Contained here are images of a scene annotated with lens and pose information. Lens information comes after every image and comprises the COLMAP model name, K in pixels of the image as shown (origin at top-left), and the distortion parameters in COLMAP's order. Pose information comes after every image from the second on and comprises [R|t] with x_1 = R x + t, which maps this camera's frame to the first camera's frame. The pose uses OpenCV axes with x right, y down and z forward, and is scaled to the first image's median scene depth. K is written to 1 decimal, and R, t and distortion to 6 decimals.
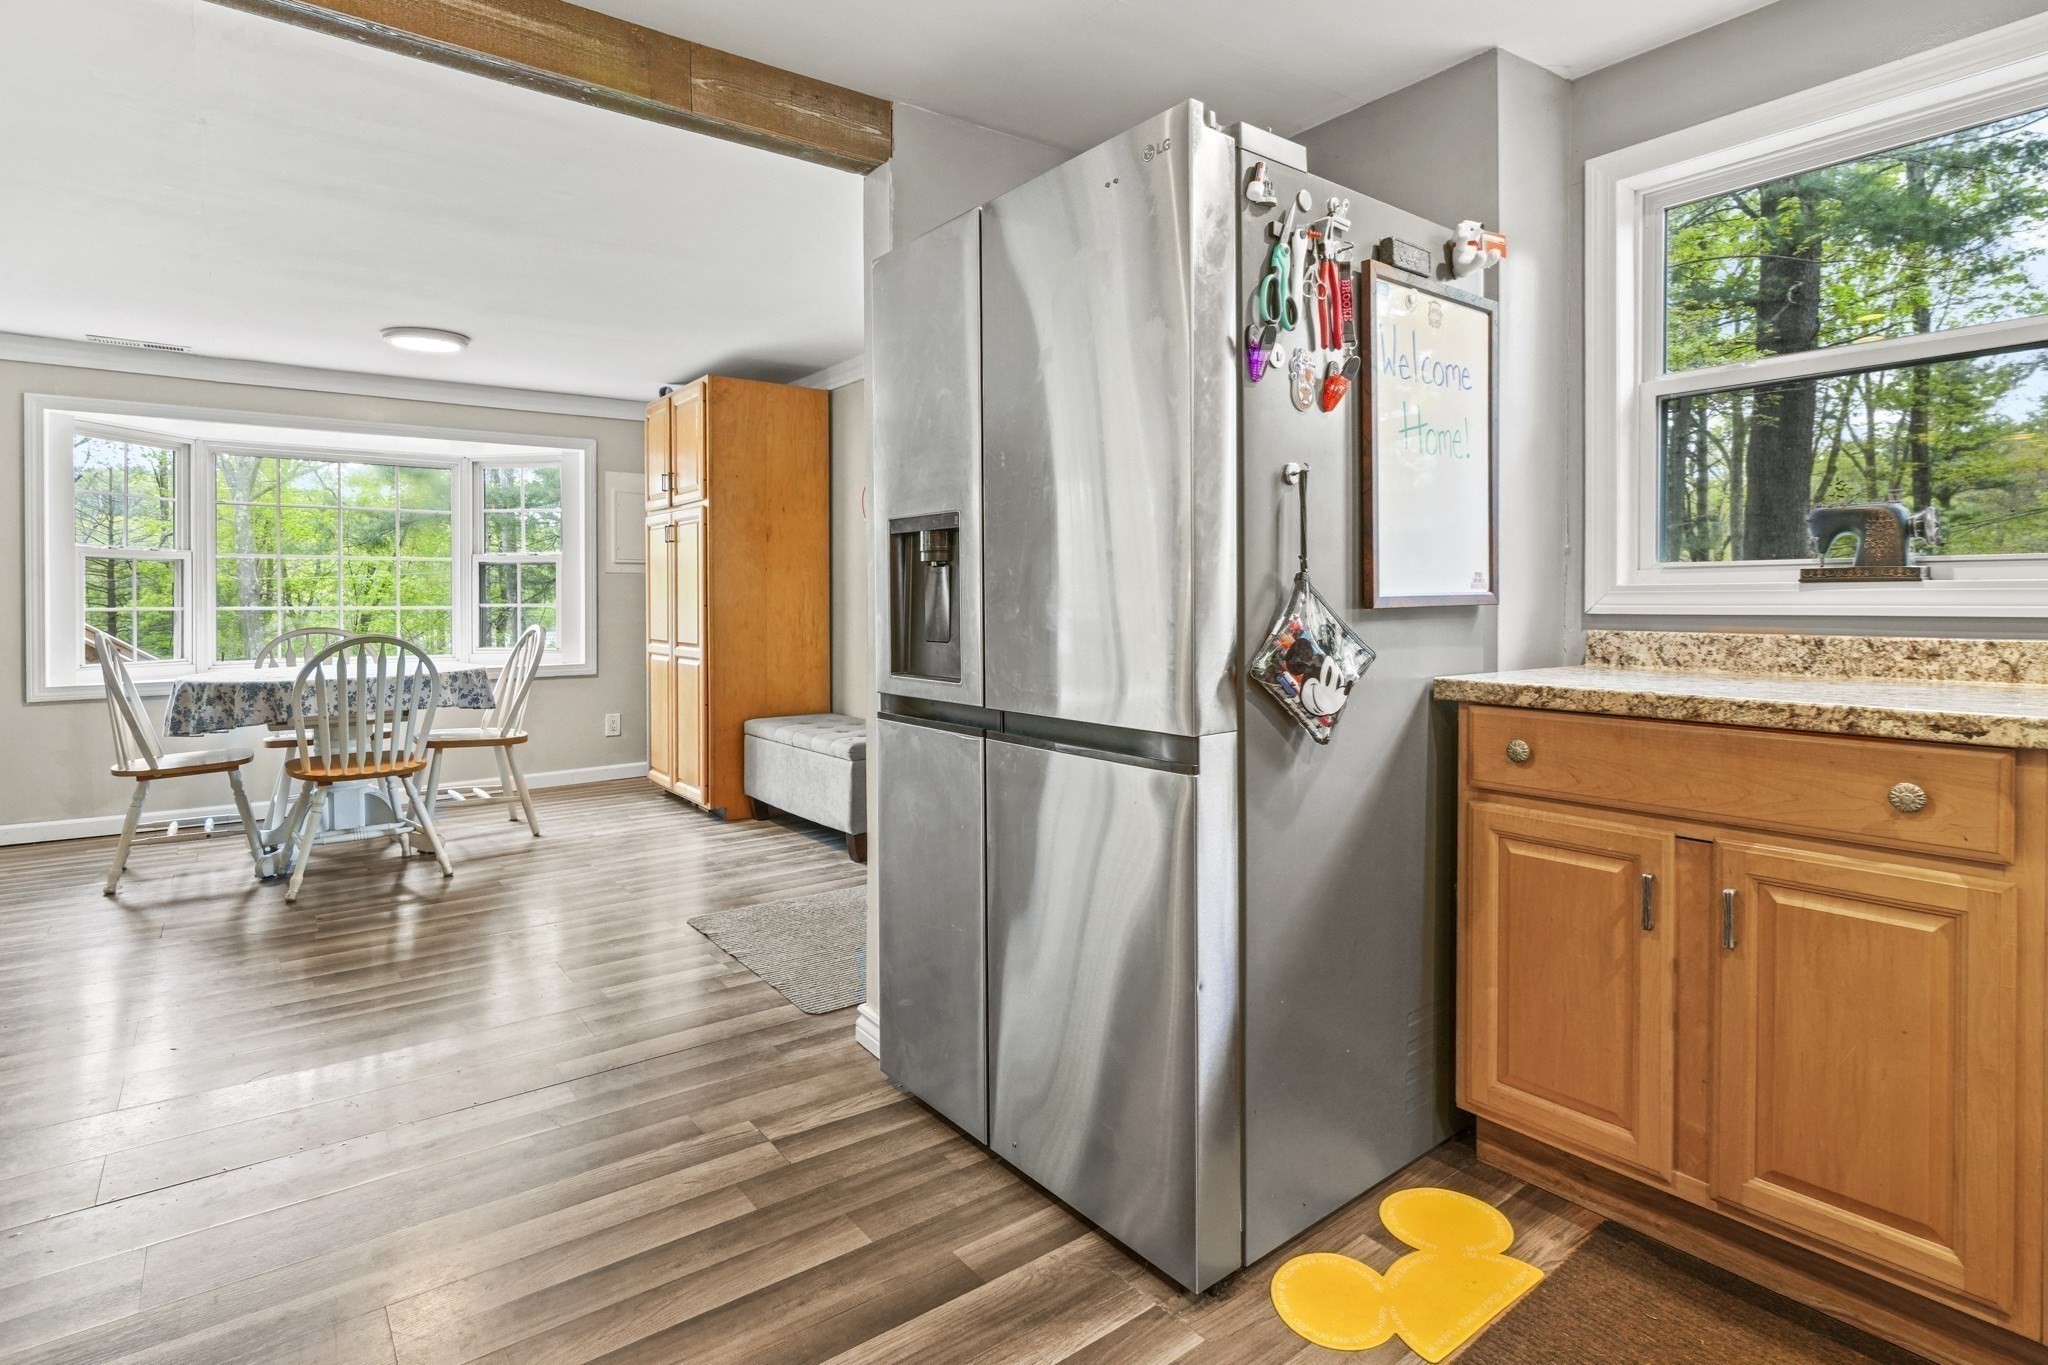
lens RADIAL K [[1044.2, 0, 1011.1], [0, 1044.2, 590.2], [0, 0, 1]] dist [-0.002357, -0.000528]
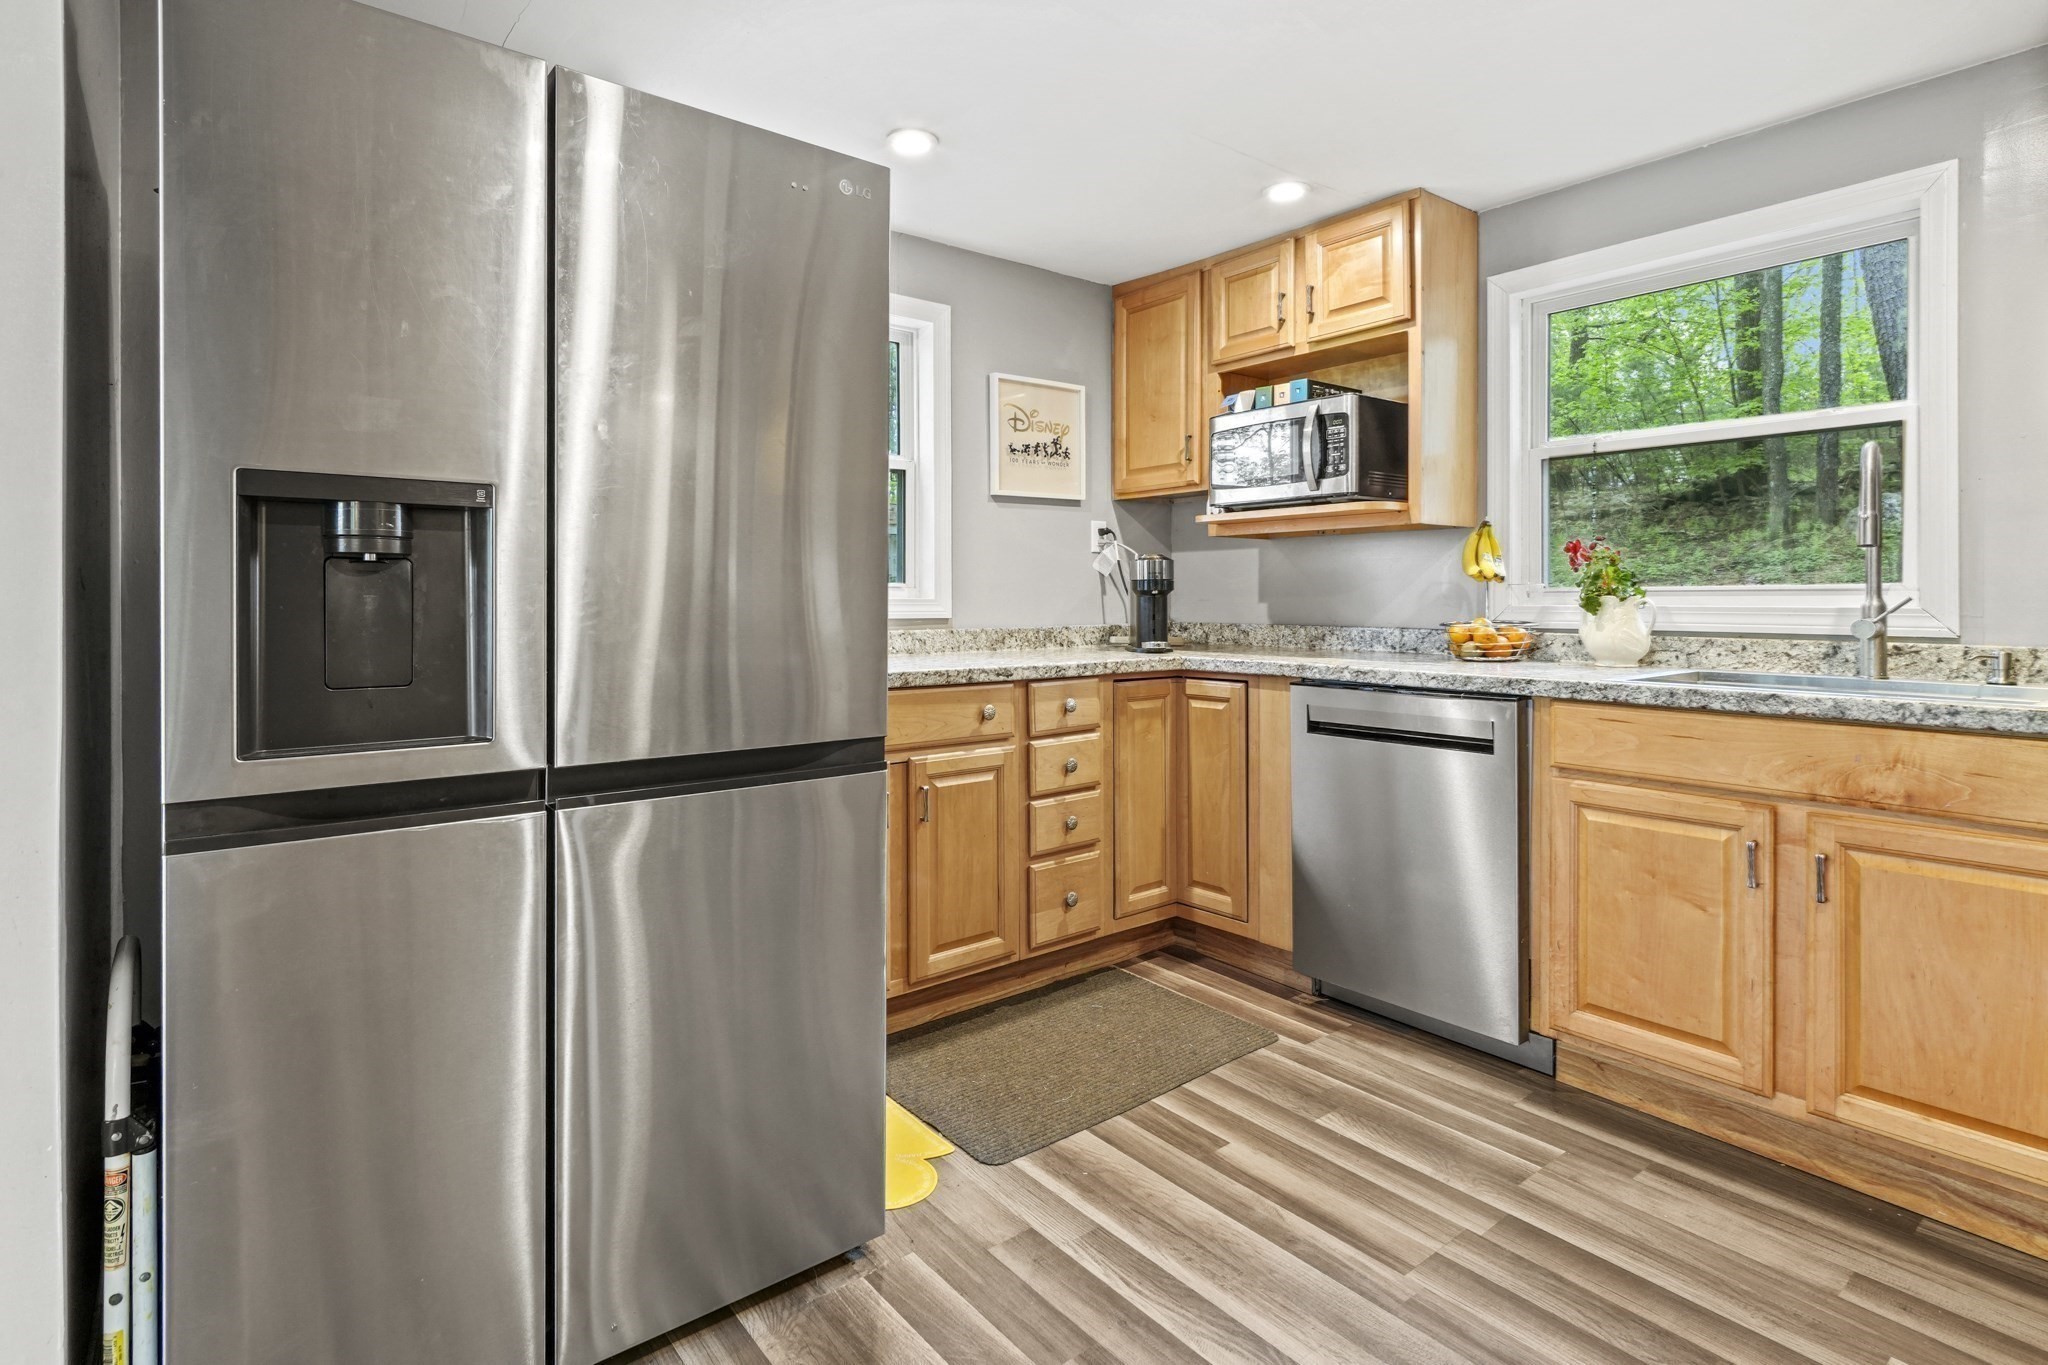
lens RADIAL K [[1044.2, 0, 1011.1], [0, 1044.2, 590.2], [0, 0, 1]] dist [-0.002357, -0.000528]
pose [[-0.028678, 0.015966, 0.999461, -0.986520], [-0.002814, 0.999867, -0.016054, 0.003298], [-0.999585, -0.003273, -0.028630, 0.928745]]
